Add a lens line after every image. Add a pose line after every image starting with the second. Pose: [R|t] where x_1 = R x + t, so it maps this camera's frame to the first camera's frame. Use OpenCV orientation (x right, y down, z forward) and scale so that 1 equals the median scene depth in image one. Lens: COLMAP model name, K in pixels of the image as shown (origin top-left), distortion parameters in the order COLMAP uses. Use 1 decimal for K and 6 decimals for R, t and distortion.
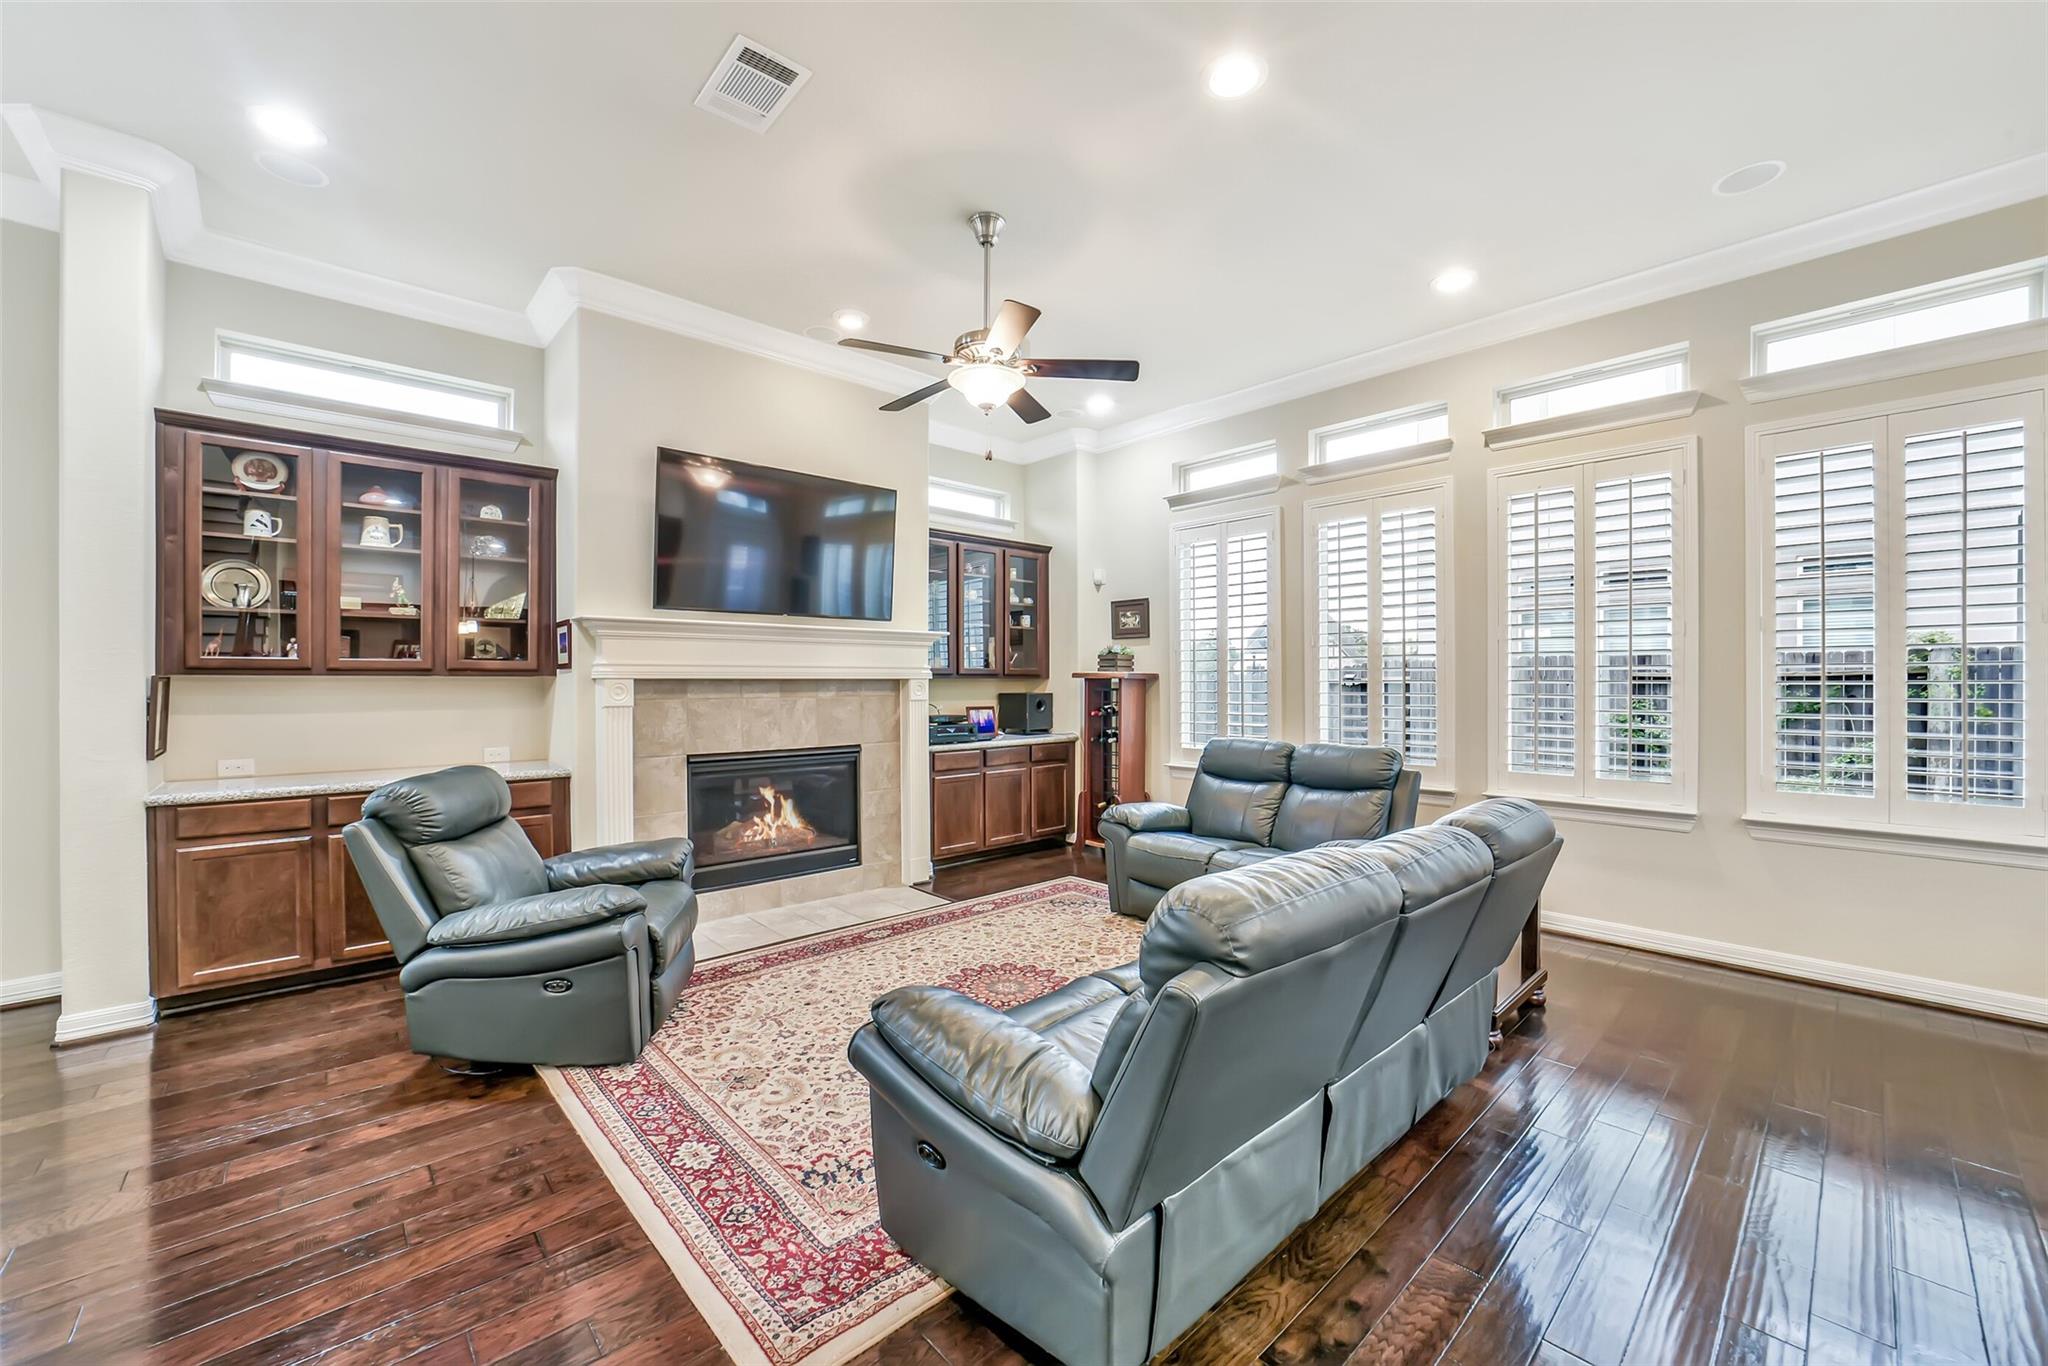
lens RADIAL K [[799.8, 0, 1037.3], [0, 799.8, 685.5], [0, 0, 1]] dist [-0.031460, 0.009691]
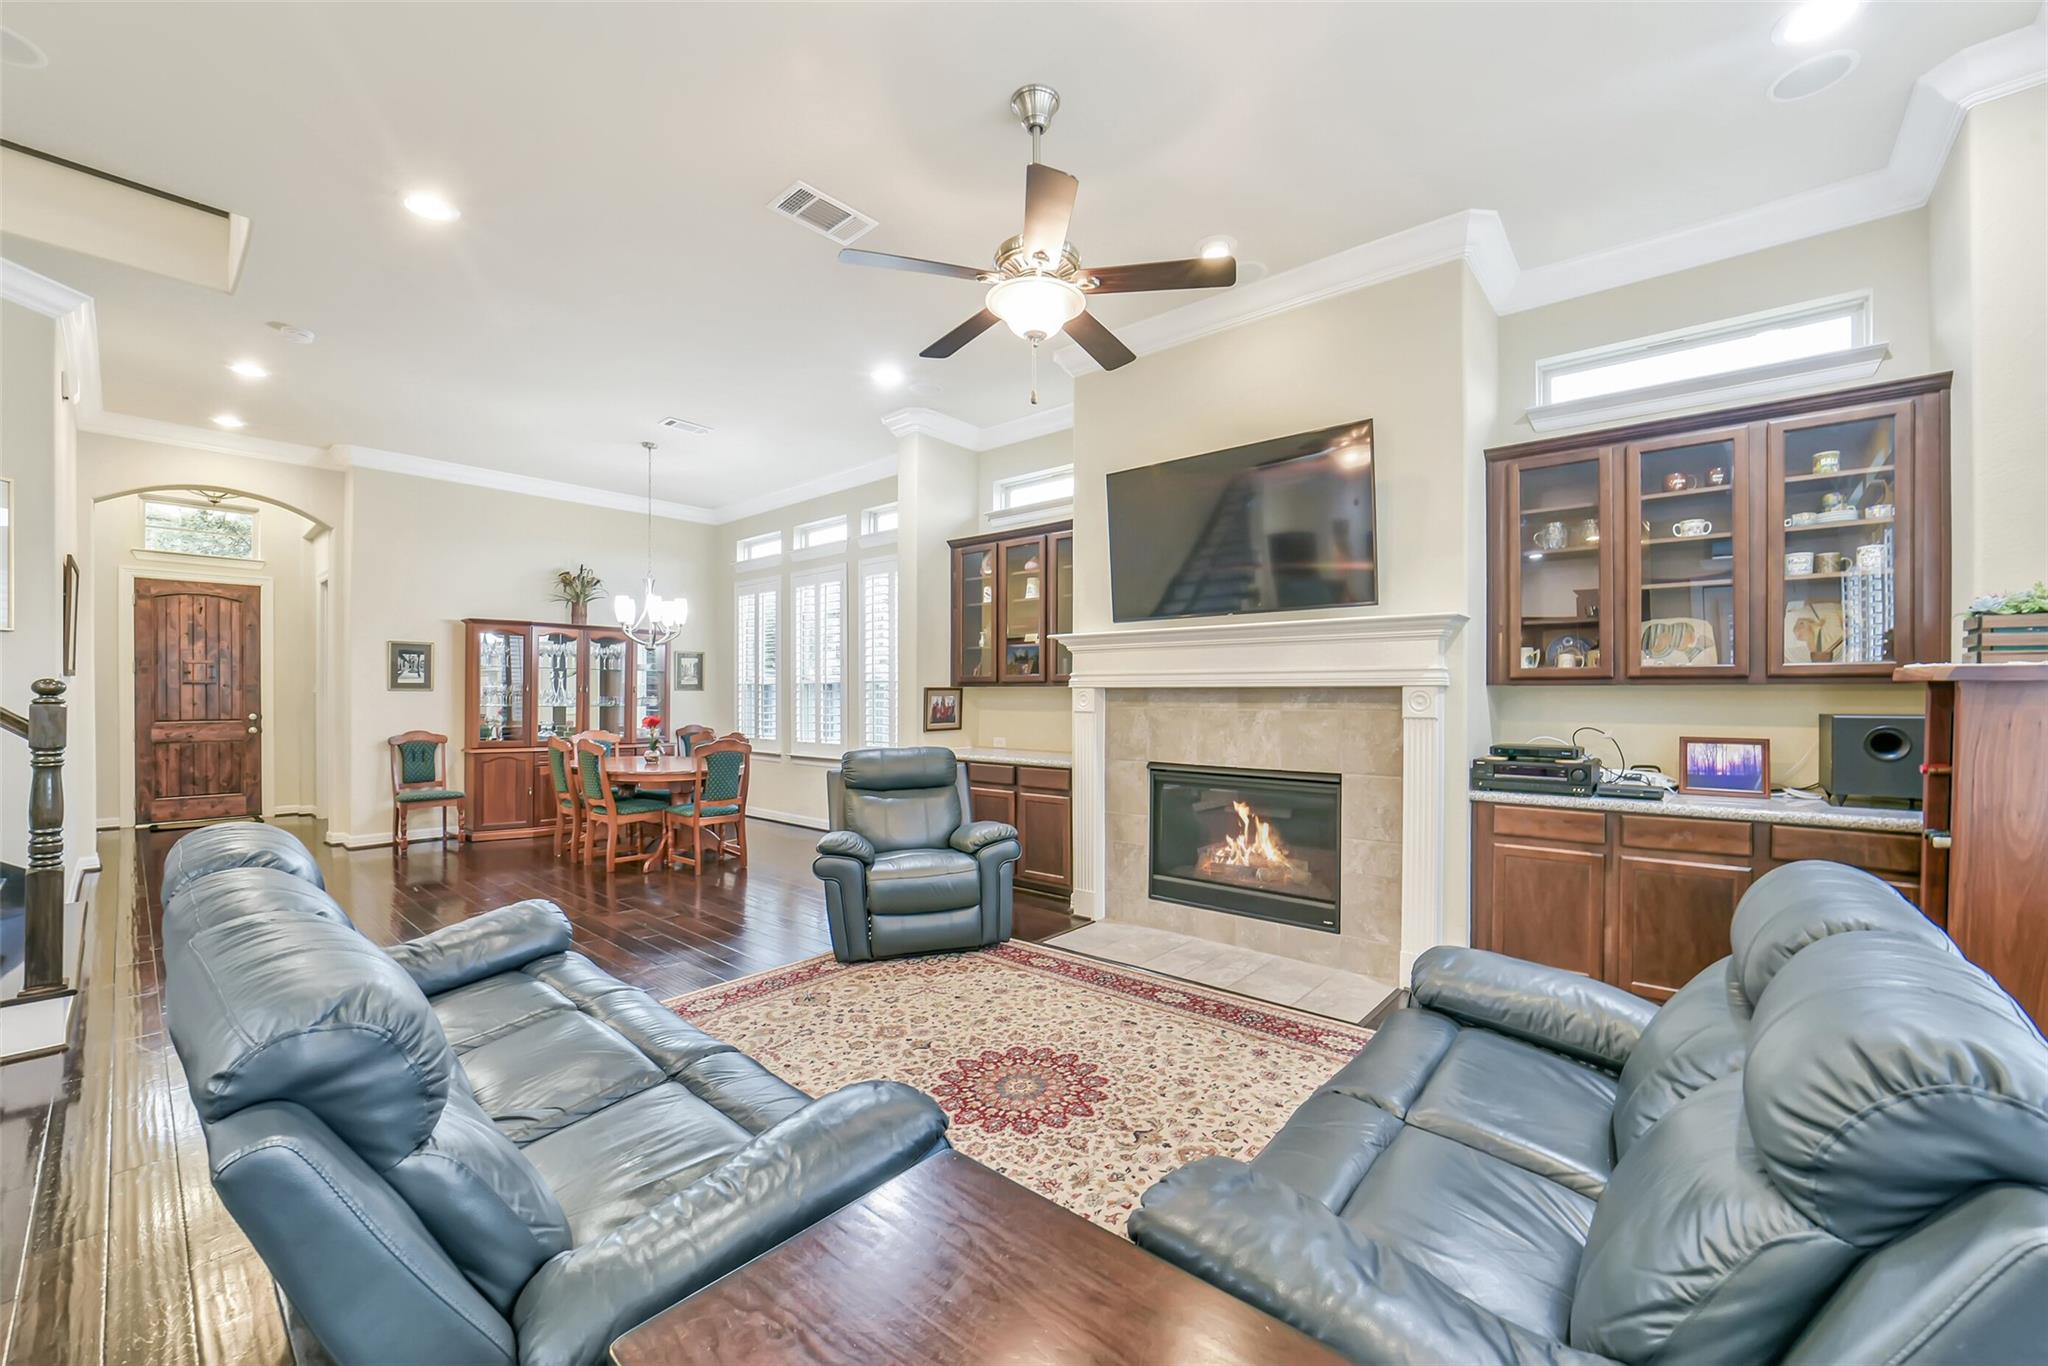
lens RADIAL K [[799.8, 0, 1037.3], [0, 799.8, 685.5], [0, 0, 1]] dist [-0.031460, 0.009691]
pose [[0.119468, -0.010096, -0.992787, 0.574532], [-0.007515, 0.999910, -0.011072, 0.001251], [0.992810, 0.008784, 0.119381, 0.730338]]
